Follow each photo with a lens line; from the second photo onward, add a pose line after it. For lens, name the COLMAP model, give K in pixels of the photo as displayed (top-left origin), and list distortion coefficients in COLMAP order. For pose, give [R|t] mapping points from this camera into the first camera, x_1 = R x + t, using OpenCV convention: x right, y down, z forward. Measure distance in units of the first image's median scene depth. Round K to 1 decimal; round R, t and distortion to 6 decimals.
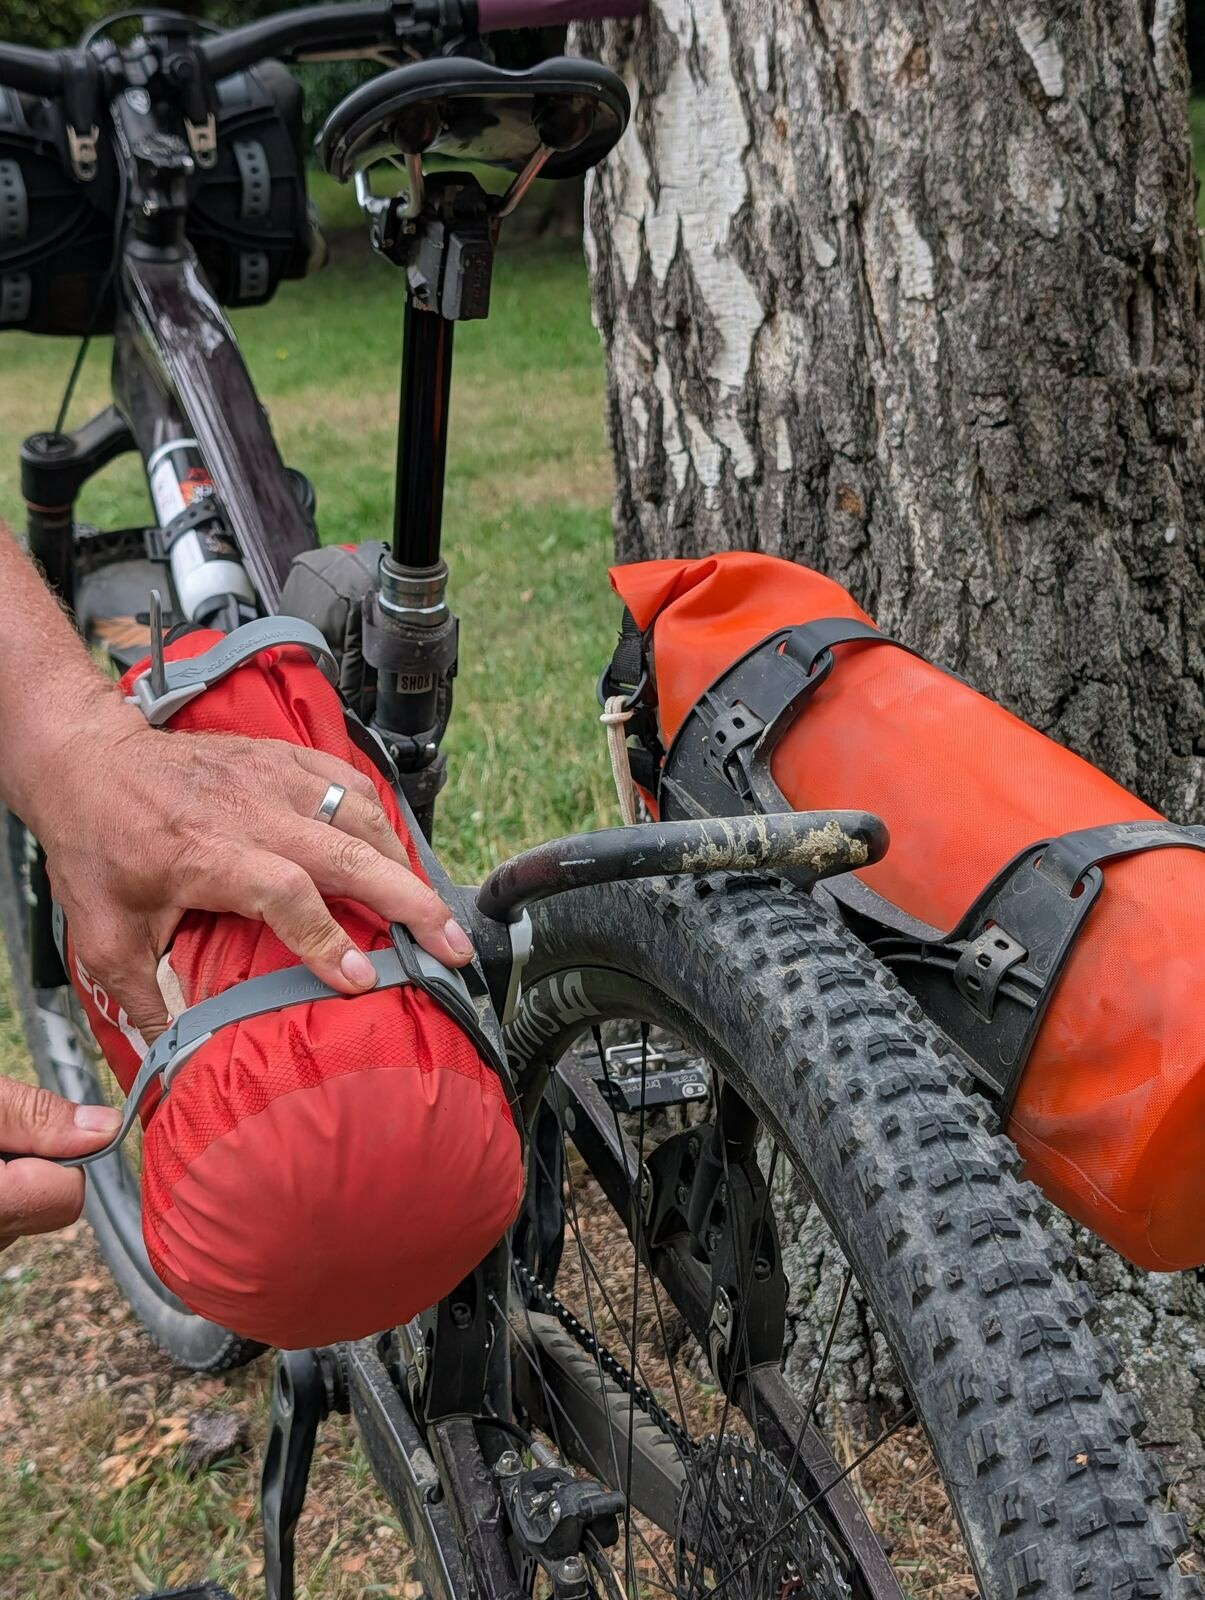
lens RADIAL K [[2524.5, 0, 546.1], [0, 2524.5, 895.5], [0, 0, 1]] dist [0.032896, 0.000000]
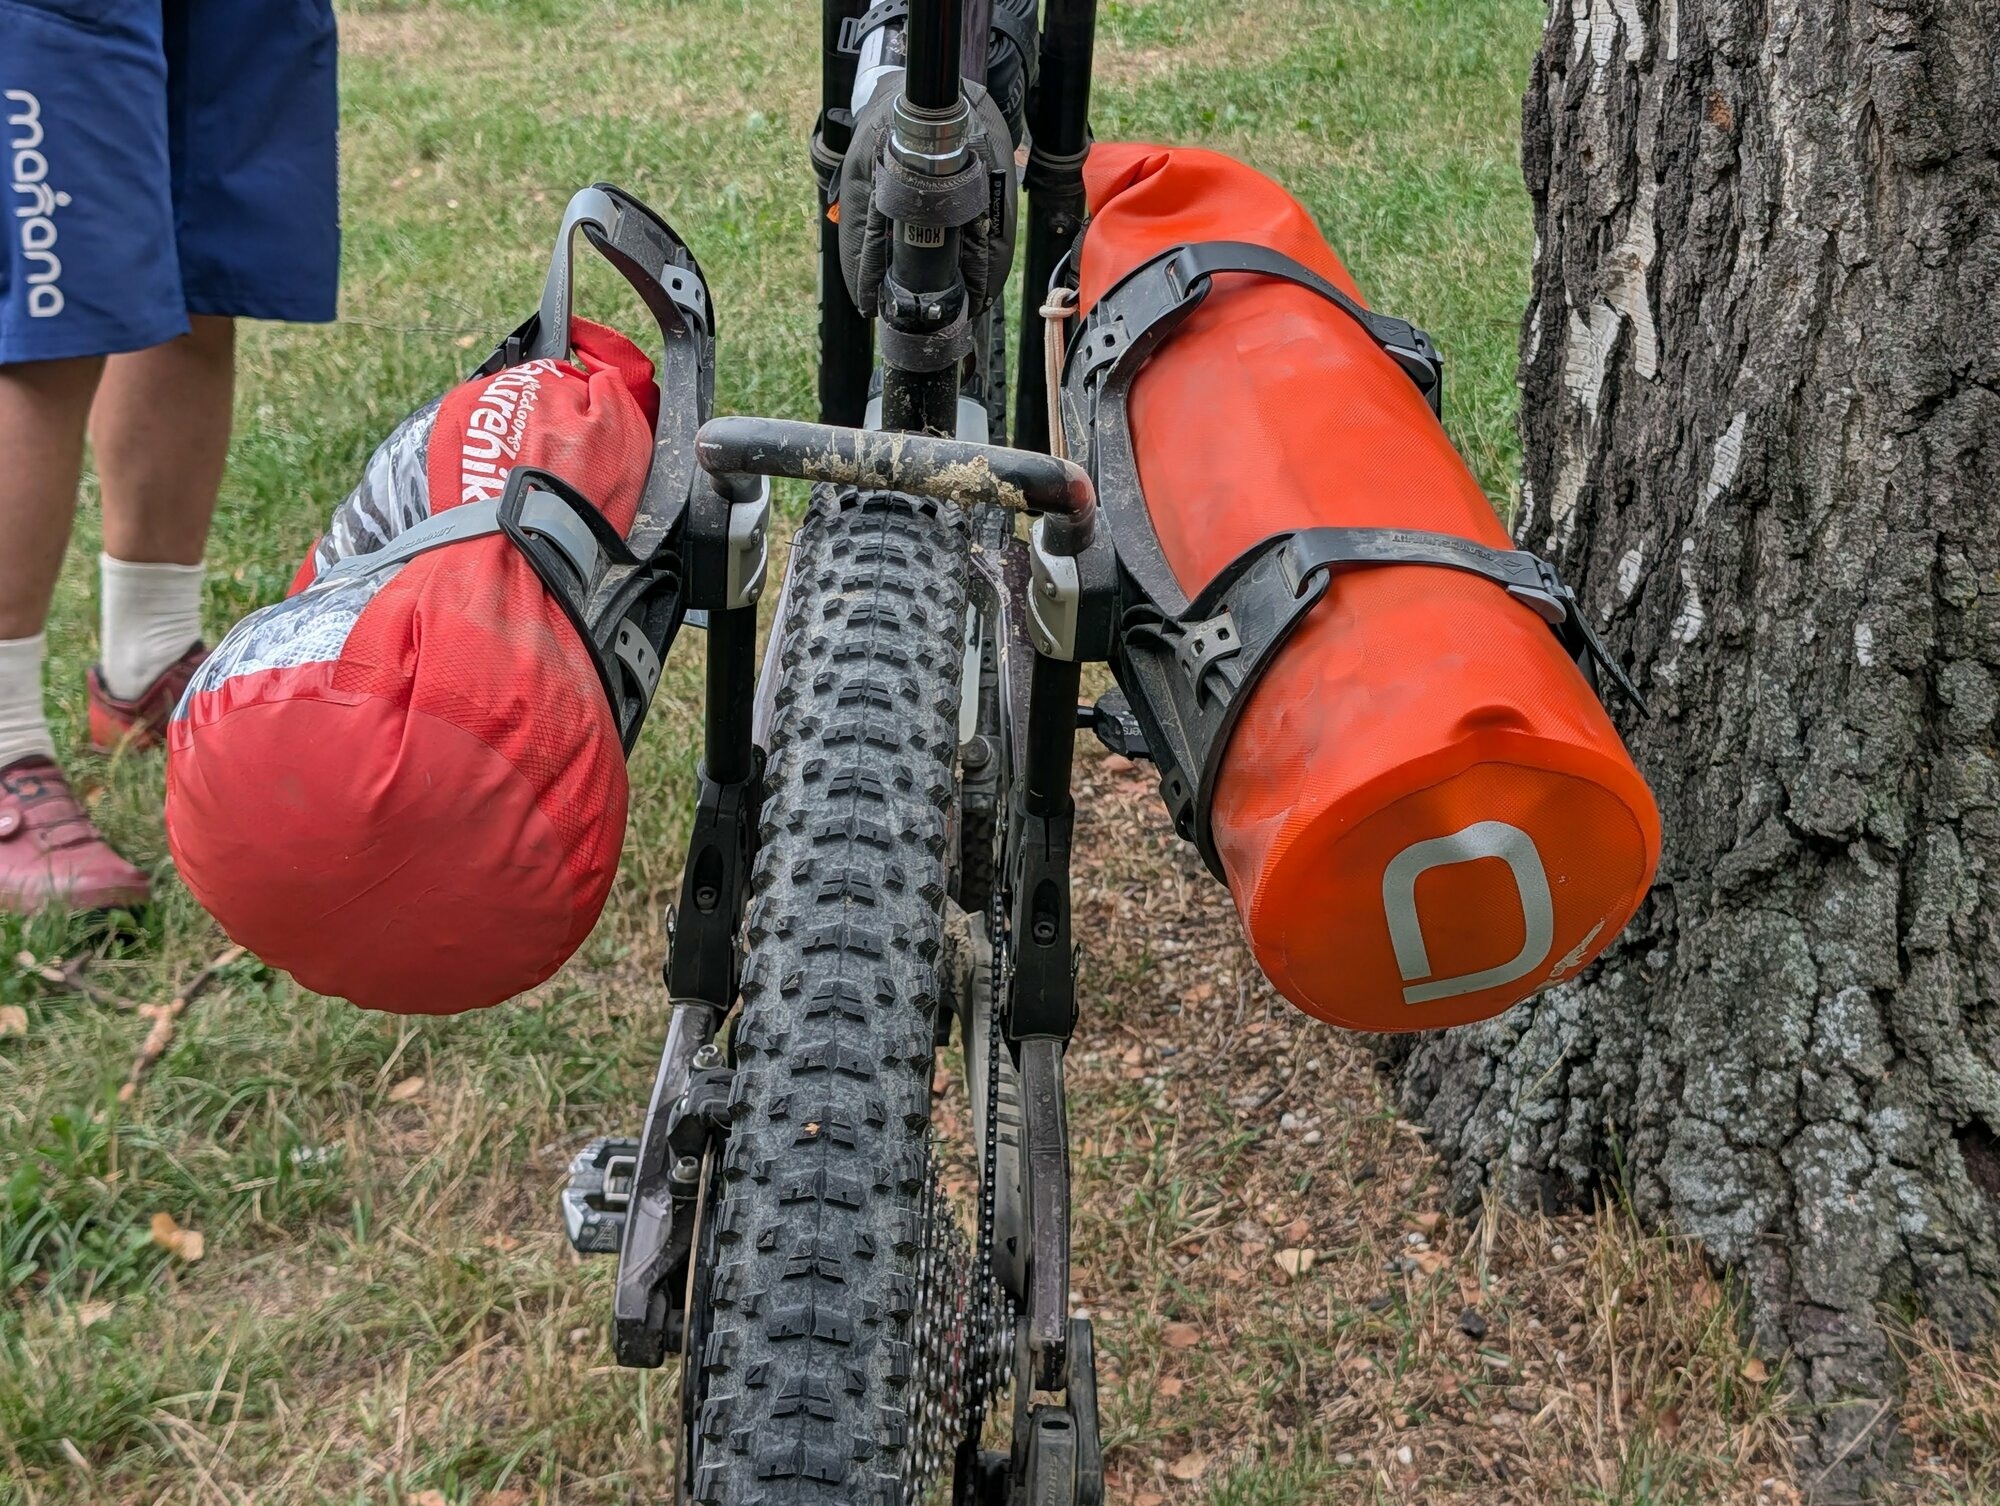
lens RADIAL K [[3155.6, 0, 1044.5], [0, 3155.6, 771.3], [0, 0, 1]] dist [0.032896, 0.000000]
pose [[0.925784, 0.227279, -0.302107, 0.278254], [-0.195878, 0.971854, 0.130888, -0.039971], [0.323352, -0.061998, 0.944246, -0.053983]]
